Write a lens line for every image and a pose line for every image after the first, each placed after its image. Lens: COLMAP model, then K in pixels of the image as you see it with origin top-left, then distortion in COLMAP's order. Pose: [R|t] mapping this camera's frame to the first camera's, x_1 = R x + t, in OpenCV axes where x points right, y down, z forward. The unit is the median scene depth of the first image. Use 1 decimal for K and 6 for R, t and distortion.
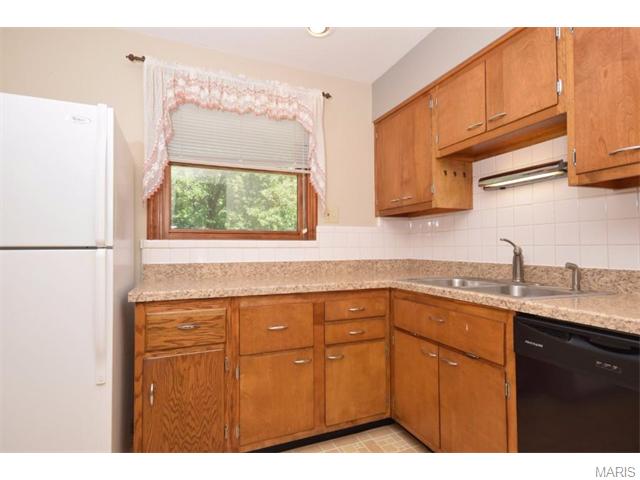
lens RADIAL K [[331.2, 0, 320.6], [0, 331.2, 241.8], [0, 0, 1]] dist [0.004917, 0.000882]
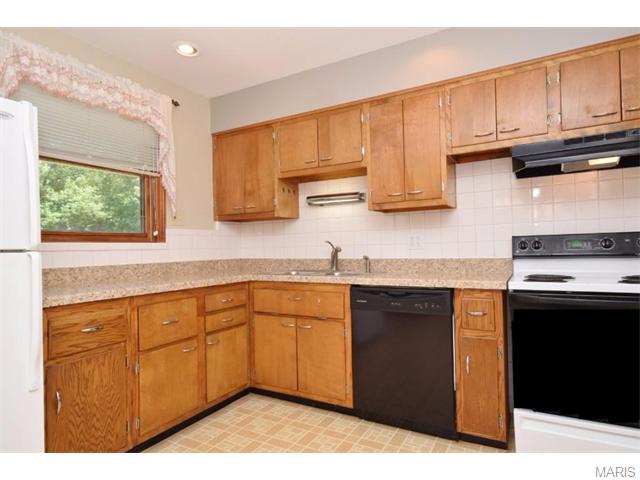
lens RADIAL K [[356.3, 0, 320.0], [0, 356.3, 240.0], [0, 0, 1]] dist [0.001737, 0.000508]
pose [[0.796910, 0.001796, 0.604095, -0.393943], [0.004149, 0.999956, -0.008445, -0.000713], [-0.604083, 0.009236, 0.796868, -0.217515]]
